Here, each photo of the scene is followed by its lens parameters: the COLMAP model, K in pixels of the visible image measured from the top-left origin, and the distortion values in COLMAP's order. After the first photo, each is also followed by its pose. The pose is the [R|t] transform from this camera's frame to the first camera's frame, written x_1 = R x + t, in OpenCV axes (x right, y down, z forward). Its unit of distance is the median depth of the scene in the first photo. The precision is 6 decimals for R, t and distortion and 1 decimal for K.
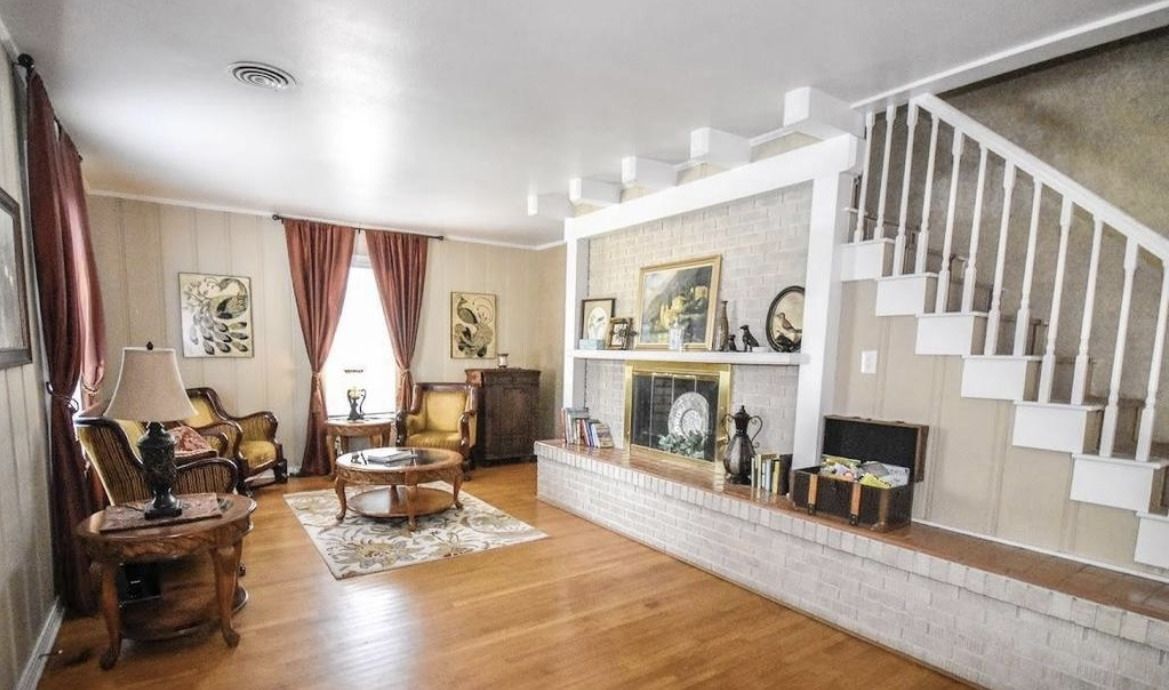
lens RADIAL K [[566.3, 0, 582.4], [0, 566.3, 414.1], [0, 0, 1]] dist [-0.000825, 0.000219]
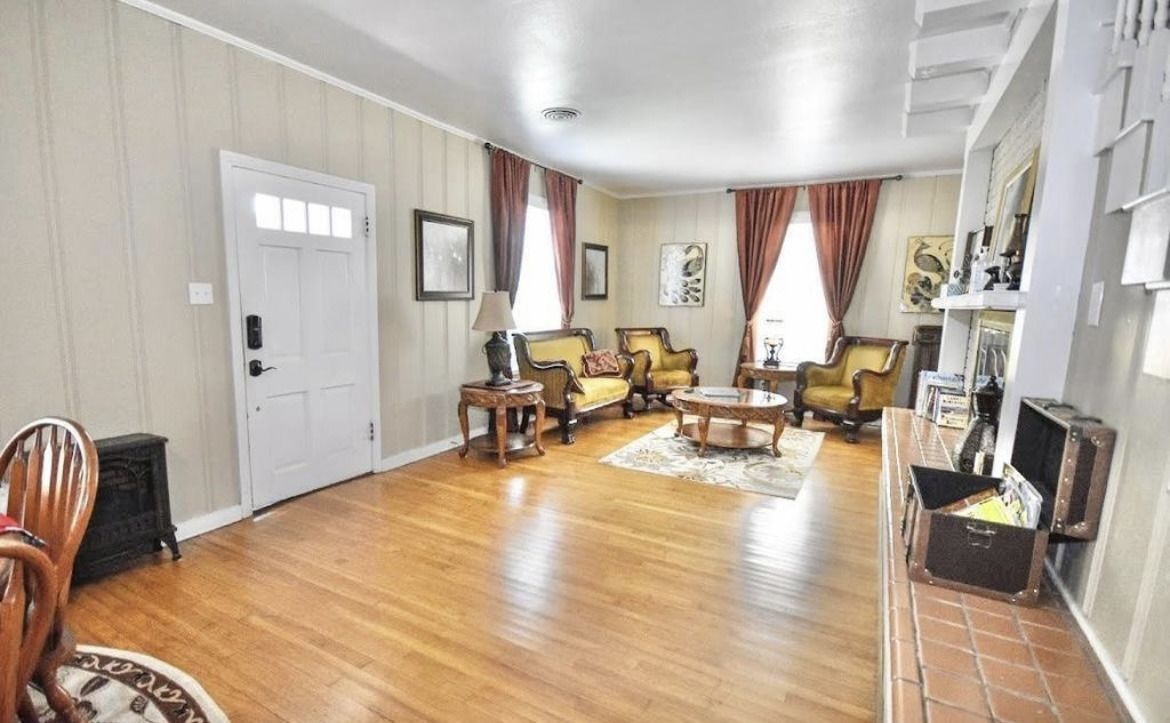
lens RADIAL K [[564.3, 0, 582.7], [0, 564.3, 383.4], [0, 0, 1]] dist [-0.001086, -0.000025]
pose [[0.448793, 0.127443, -0.884502, 0.436323], [-0.116128, 0.989703, 0.083678, -0.004542], [0.886058, 0.065162, 0.458971, 0.197333]]
